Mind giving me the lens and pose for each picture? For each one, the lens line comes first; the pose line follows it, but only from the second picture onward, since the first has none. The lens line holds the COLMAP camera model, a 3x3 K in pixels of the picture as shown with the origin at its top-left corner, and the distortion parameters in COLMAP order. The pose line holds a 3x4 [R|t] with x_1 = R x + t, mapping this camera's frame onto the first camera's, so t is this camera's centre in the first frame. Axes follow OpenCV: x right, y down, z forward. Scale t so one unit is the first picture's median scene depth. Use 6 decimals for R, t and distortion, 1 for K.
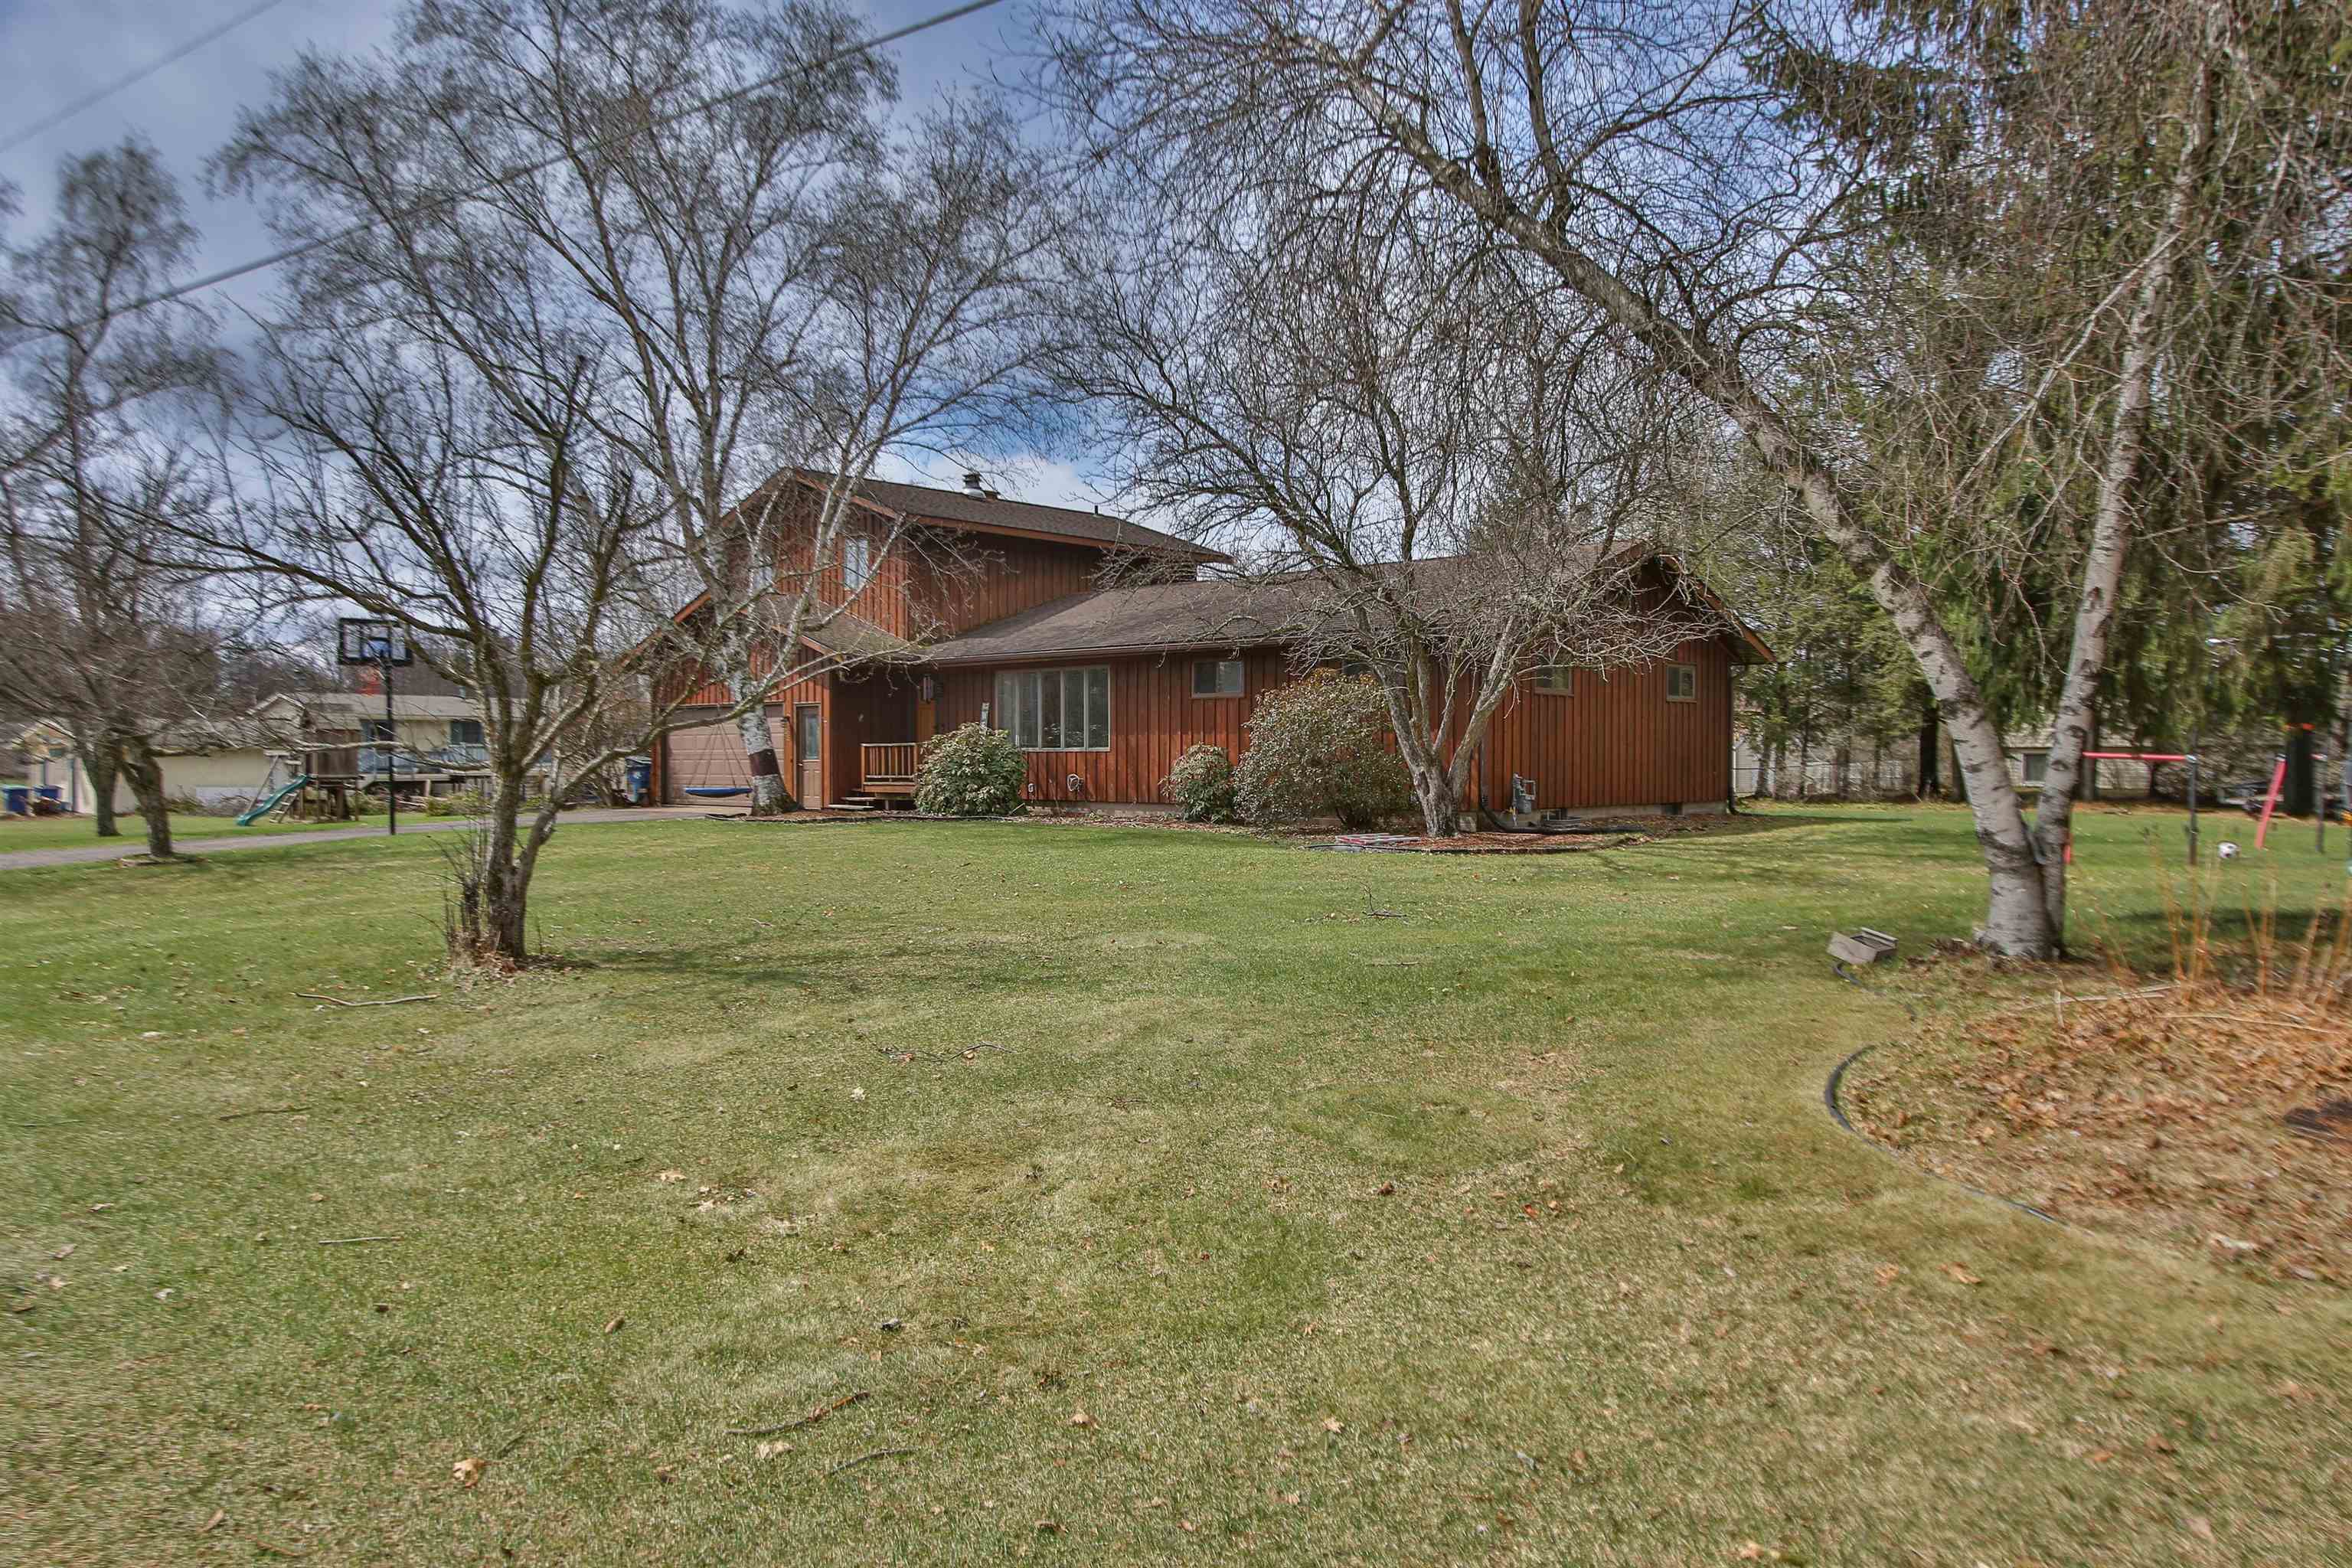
lens RADIAL K [[1585.4, 0, 1182.2], [0, 1585.4, 771.8], [0, 0, 1]] dist [0.004914, -0.002663]
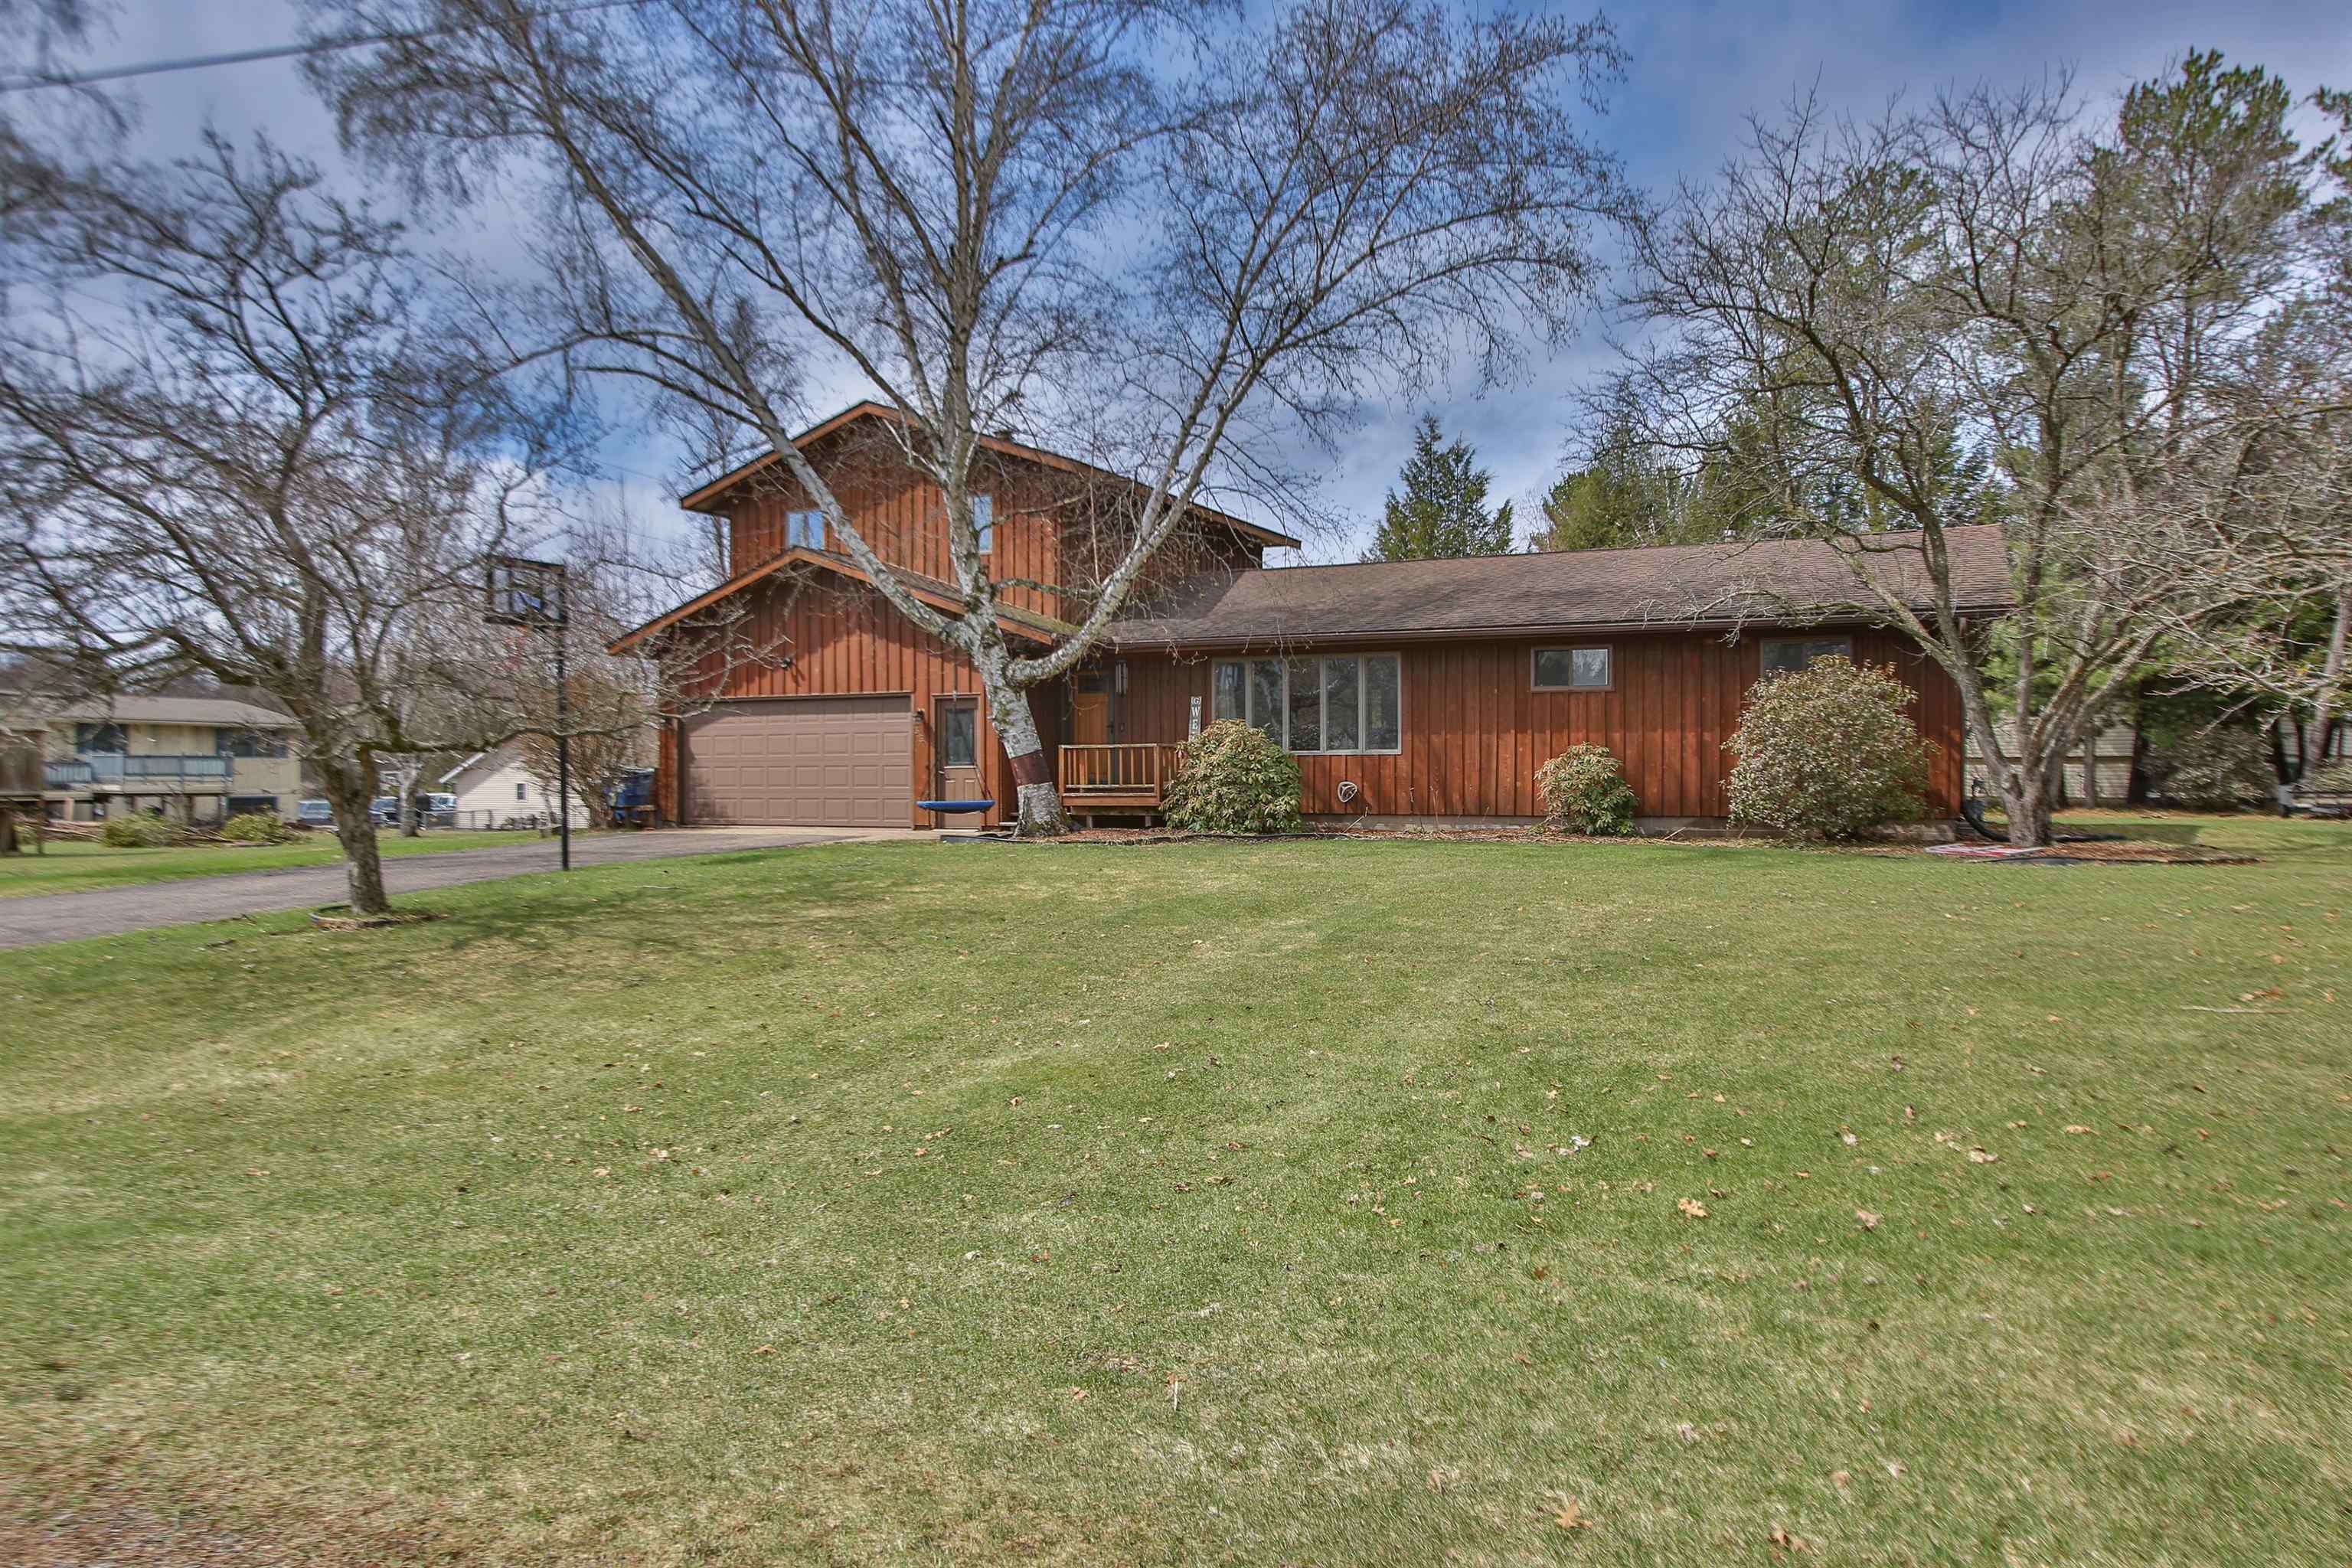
lens RADIAL K [[1585.4, 0, 1180.3], [0, 1585.4, 778.7], [0, 0, 1]] dist [0.004914, -0.002663]
pose [[0.953226, -0.000782, 0.302256, -0.393646], [0.003203, 0.999967, -0.007514, 0.005642], [-0.302240, 0.008130, 0.953197, 0.222348]]
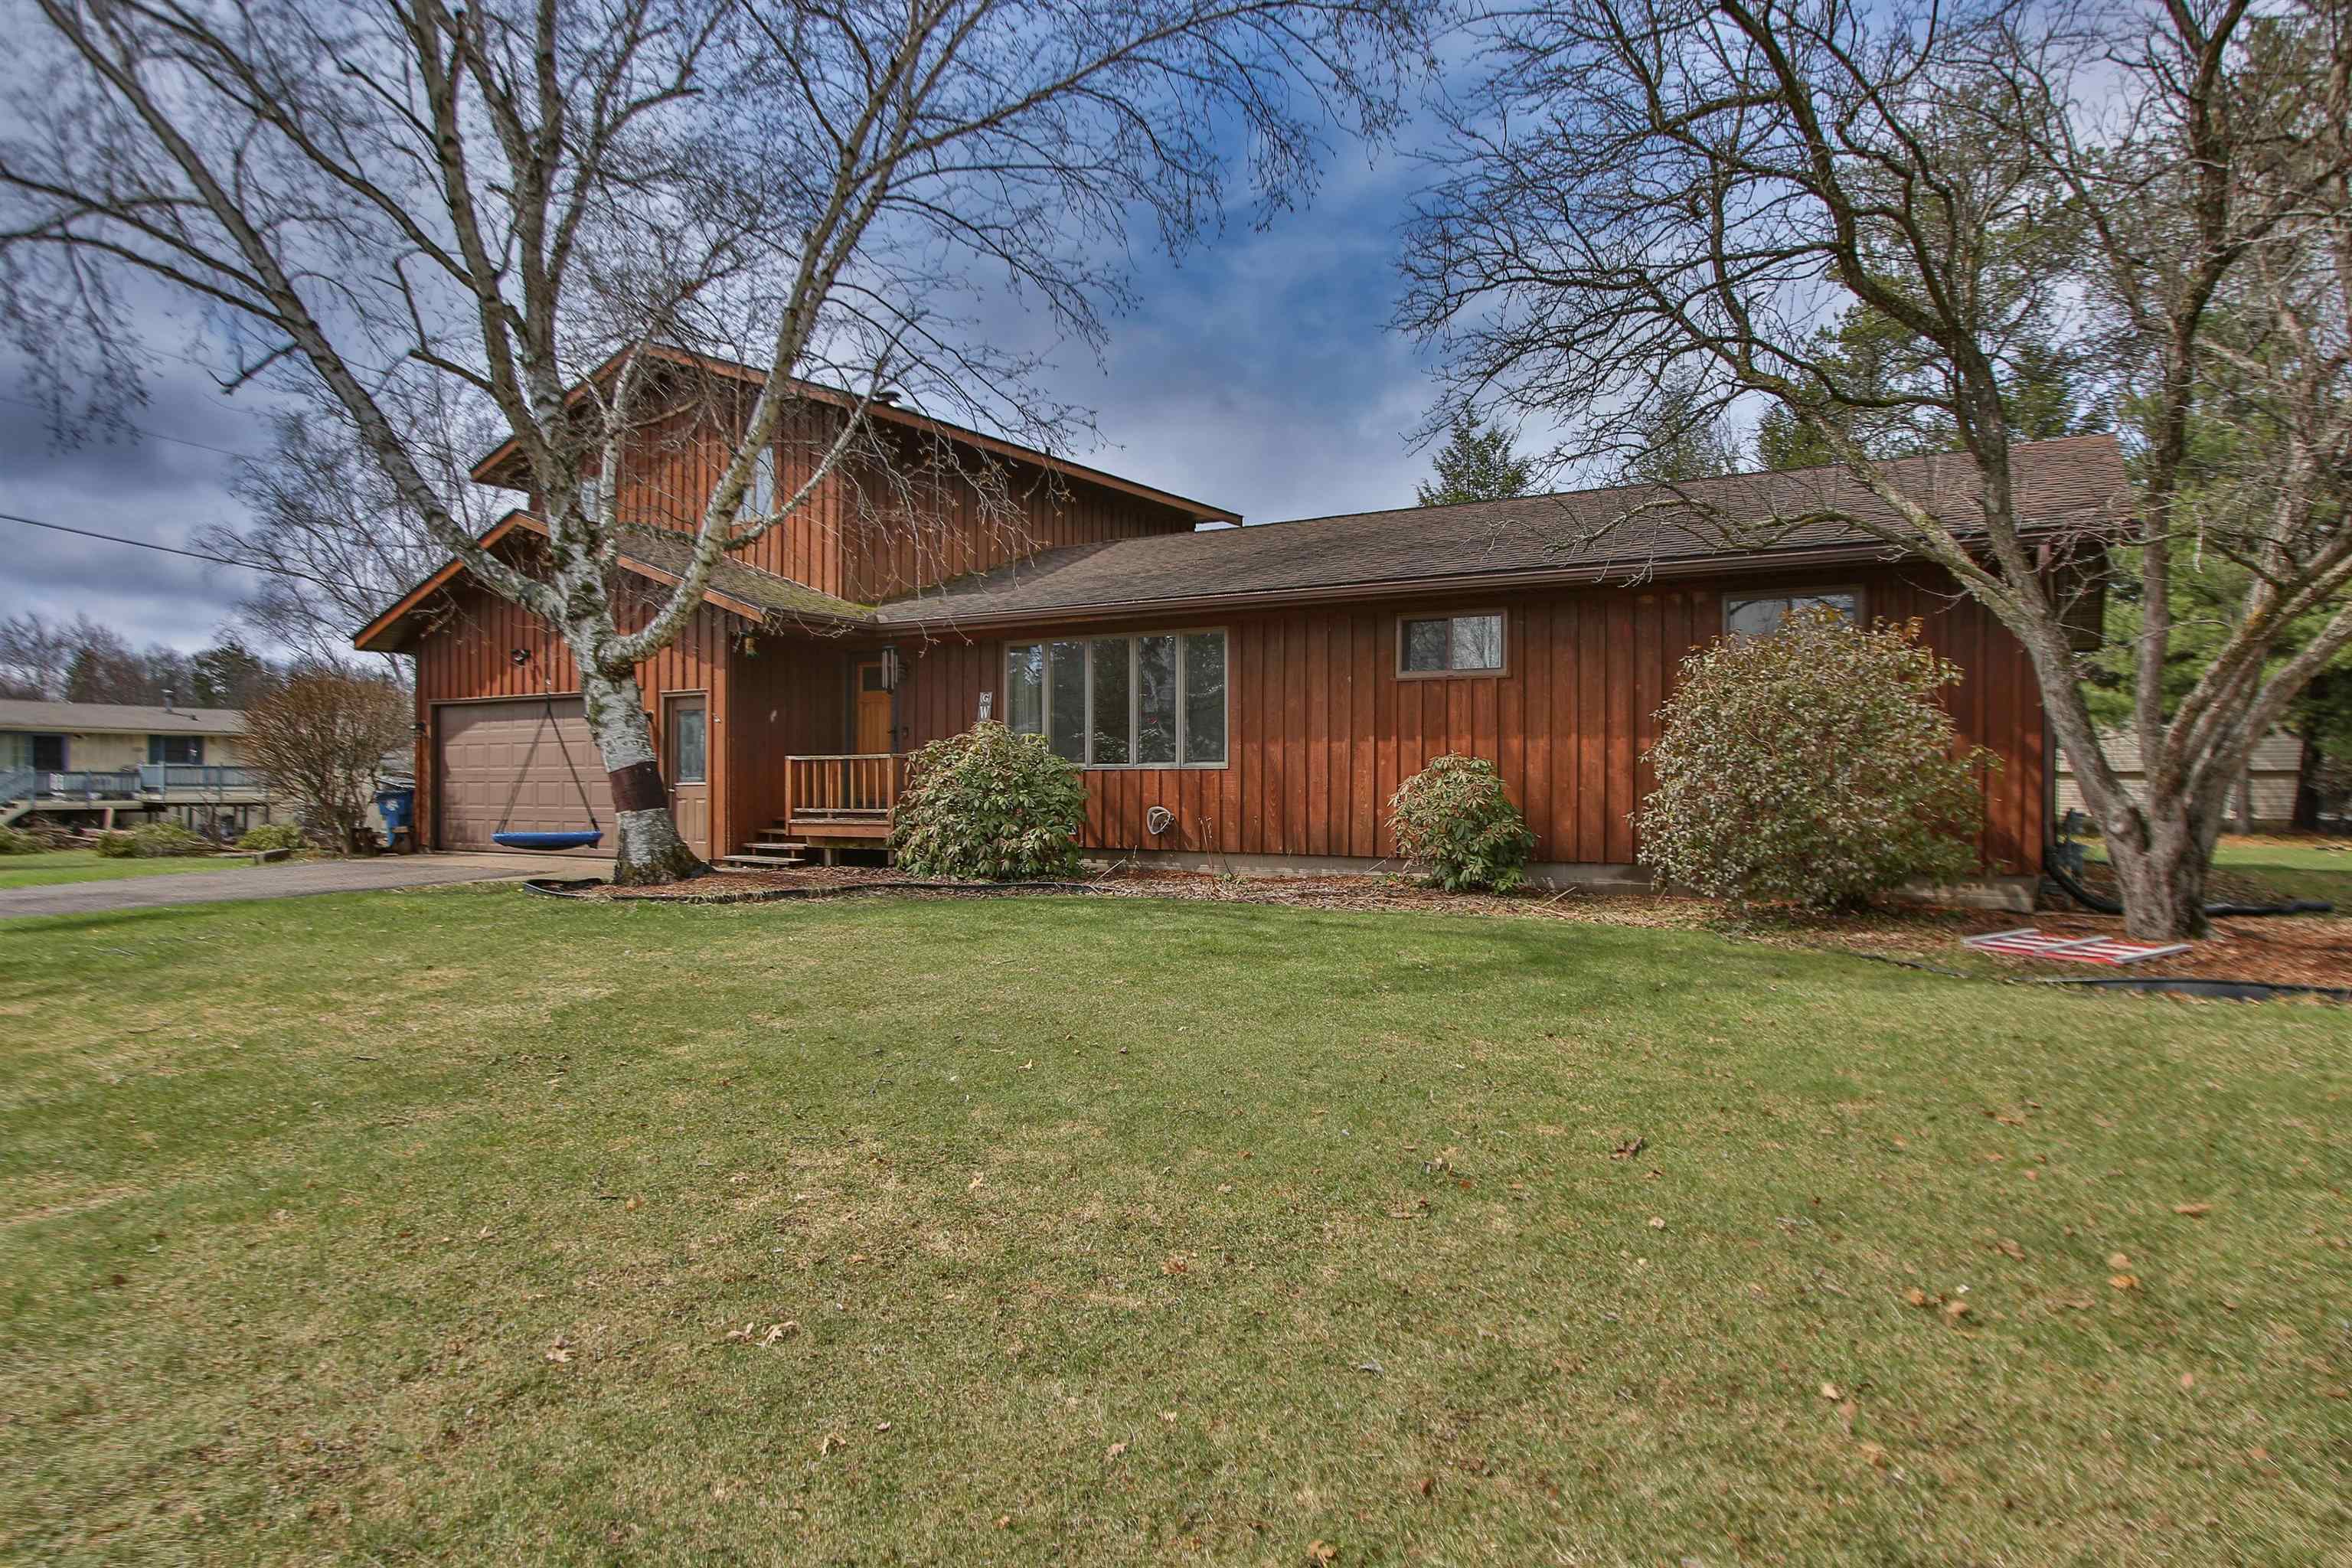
lens RADIAL K [[1398.9, 0, 1169.3], [0, 1398.9, 779.8], [0, 0, 1]] dist [-0.018042, 0.008955]
pose [[0.984603, 0.003116, 0.174779, -0.154146], [-0.000977, 0.999924, -0.012323, -0.002091], [-0.174804, 0.011962, 0.984531, 0.454729]]
